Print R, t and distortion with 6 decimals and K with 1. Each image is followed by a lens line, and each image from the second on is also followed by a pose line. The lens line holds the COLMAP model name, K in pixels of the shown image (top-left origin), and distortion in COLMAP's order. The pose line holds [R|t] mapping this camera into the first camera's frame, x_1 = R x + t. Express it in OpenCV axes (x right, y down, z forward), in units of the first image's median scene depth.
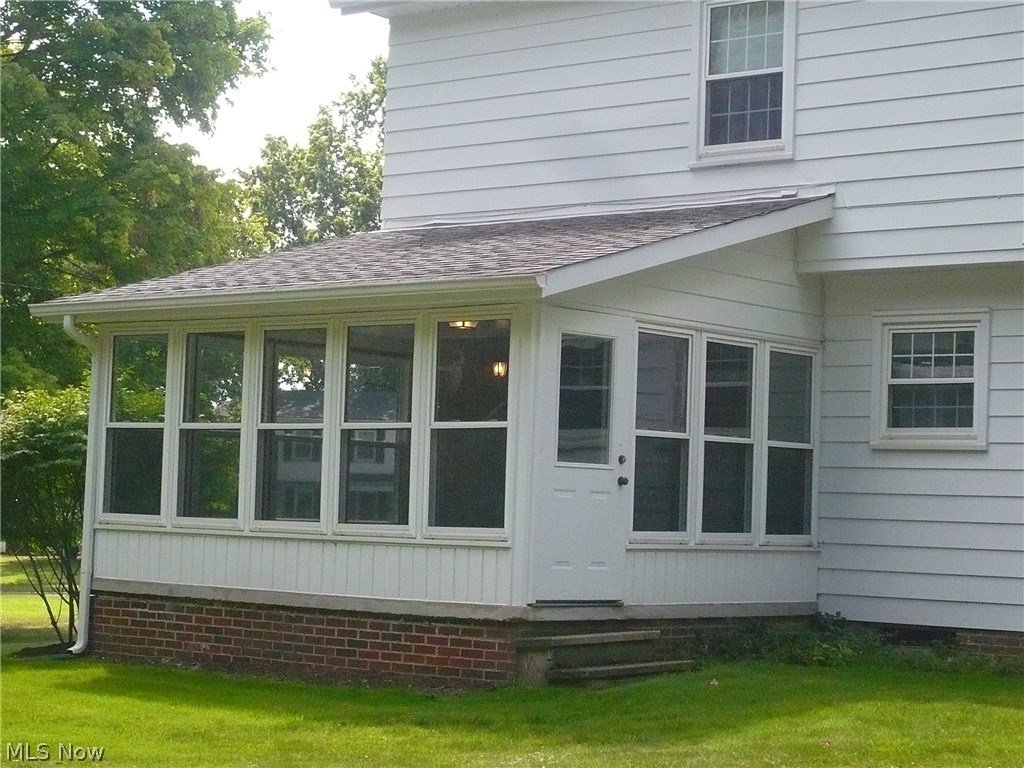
lens RADIAL K [[2317.5, 0, 512.0], [0, 2317.5, 384.0], [0, 0, 1]] dist [-0.184962, -0.245039]
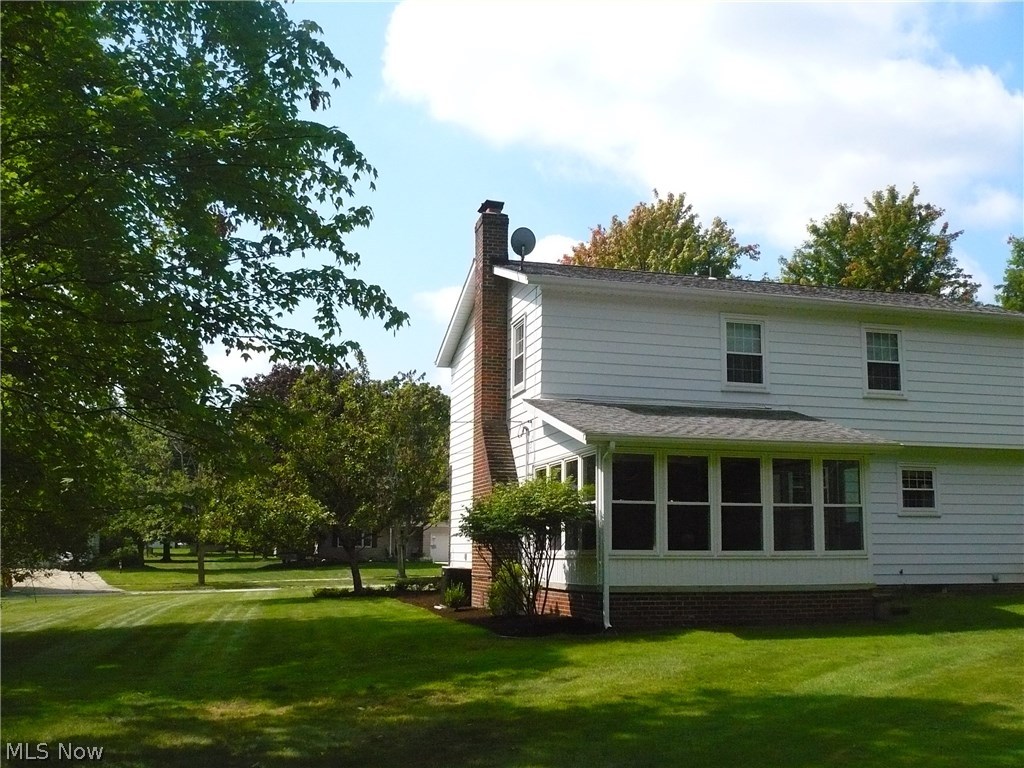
lens RADIAL K [[1055.7, 0, 512.0], [0, 1055.7, 384.0], [0, 0, 1]] dist [-0.105197, -0.035923]
pose [[0.561459, 0.096872, 0.821814, -0.983250], [-0.040416, 0.995149, -0.089692, 0.003250], [-0.826517, 0.017144, 0.562651, 0.630836]]
